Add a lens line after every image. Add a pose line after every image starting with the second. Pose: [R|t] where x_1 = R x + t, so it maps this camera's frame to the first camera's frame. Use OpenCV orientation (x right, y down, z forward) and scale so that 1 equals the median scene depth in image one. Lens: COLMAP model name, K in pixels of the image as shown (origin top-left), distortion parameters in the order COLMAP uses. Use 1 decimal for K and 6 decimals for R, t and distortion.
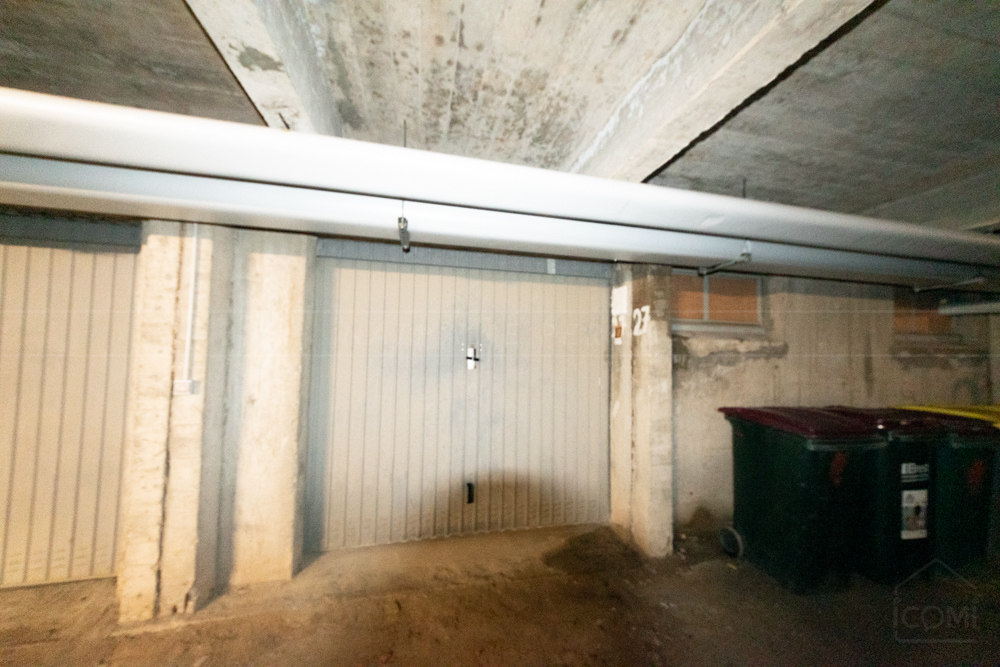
lens RADIAL K [[353.4, 0, 500.0], [0, 353.4, 333.5], [0, 0, 1]] dist [0.004626, -0.000030]
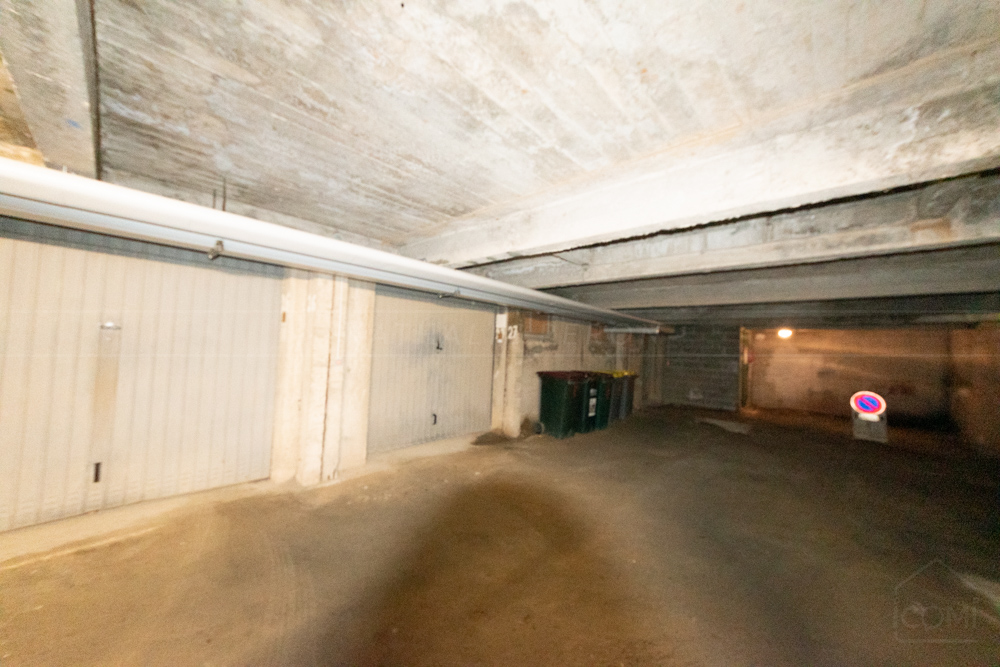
lens RADIAL K [[353.4, 0, 500.0], [0, 353.4, 333.5], [0, 0, 1]] dist [0.004626, -0.000030]
pose [[0.825435, 0.040977, 0.563008, -0.881947], [-0.060089, 0.998073, 0.015454, -0.056678], [-0.561290, -0.046587, 0.826307, -0.741753]]
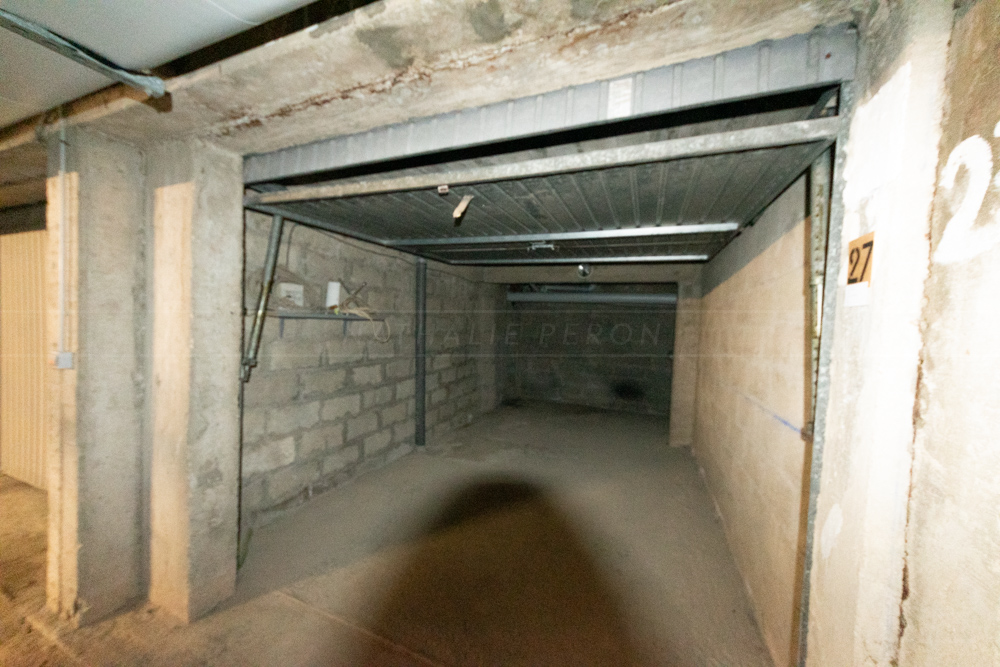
lens RADIAL K [[353.4, 0, 500.0], [0, 353.4, 333.5], [0, 0, 1]] dist [0.004626, -0.000030]
pose [[0.815473, 0.036542, -0.577640, 0.292912], [0.016049, 0.996194, 0.085677, 0.024460], [0.578572, -0.079137, 0.811783, 0.669508]]
